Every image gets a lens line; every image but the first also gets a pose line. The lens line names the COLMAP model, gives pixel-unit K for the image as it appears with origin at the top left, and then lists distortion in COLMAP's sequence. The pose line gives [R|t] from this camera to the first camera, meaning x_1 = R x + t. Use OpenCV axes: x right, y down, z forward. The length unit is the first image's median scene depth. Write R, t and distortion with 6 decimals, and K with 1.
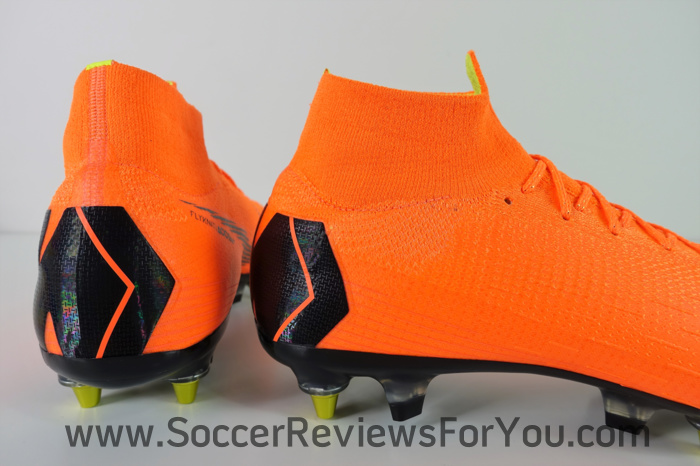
lens RADIAL K [[512.0, 0, 350.0], [0, 512.0, 233.0], [0, 0, 1]] dist [-0.000783, -0.000032]
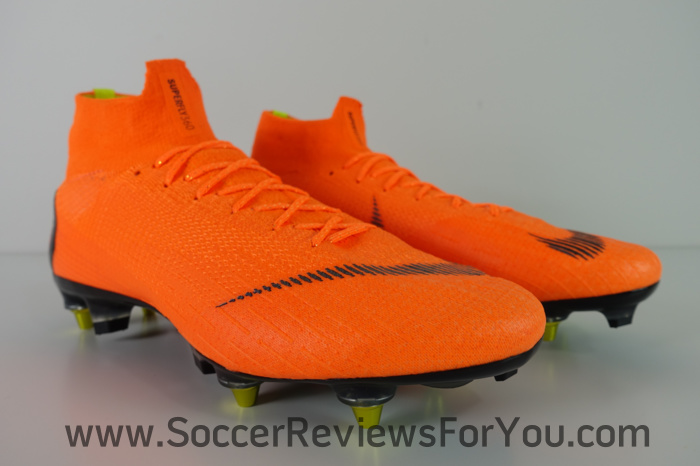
lens RADIAL K [[474.3, 0, 350.8], [0, 474.3, 222.5], [0, 0, 1]] dist [0.027542, 0.000429]
pose [[0.862807, 0.029224, -0.504689, 1.426194], [-0.055964, 0.997713, -0.037901, 0.080884], [0.502427, 0.060945, 0.862469, 0.228148]]
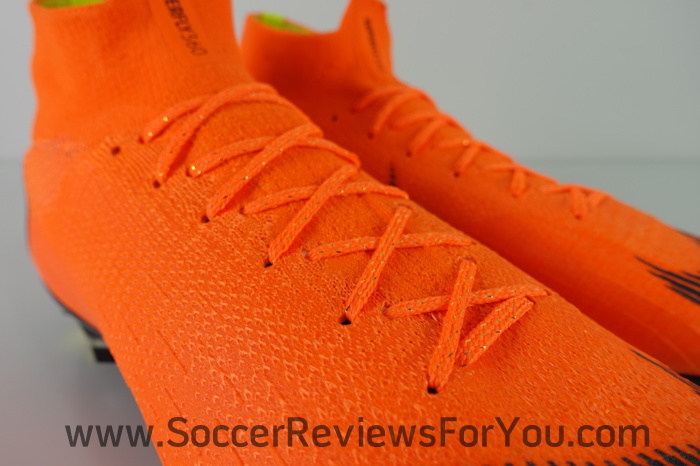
lens RADIAL K [[474.8, 0, 349.8], [0, 474.8, 251.8], [0, 0, 1]] dist [0.003964, 0.002903]
pose [[0.773776, 0.230067, -0.590203, 1.044115], [-0.087952, 0.961709, 0.259577, -0.133960], [0.627324, -0.148945, 0.764382, 0.664434]]
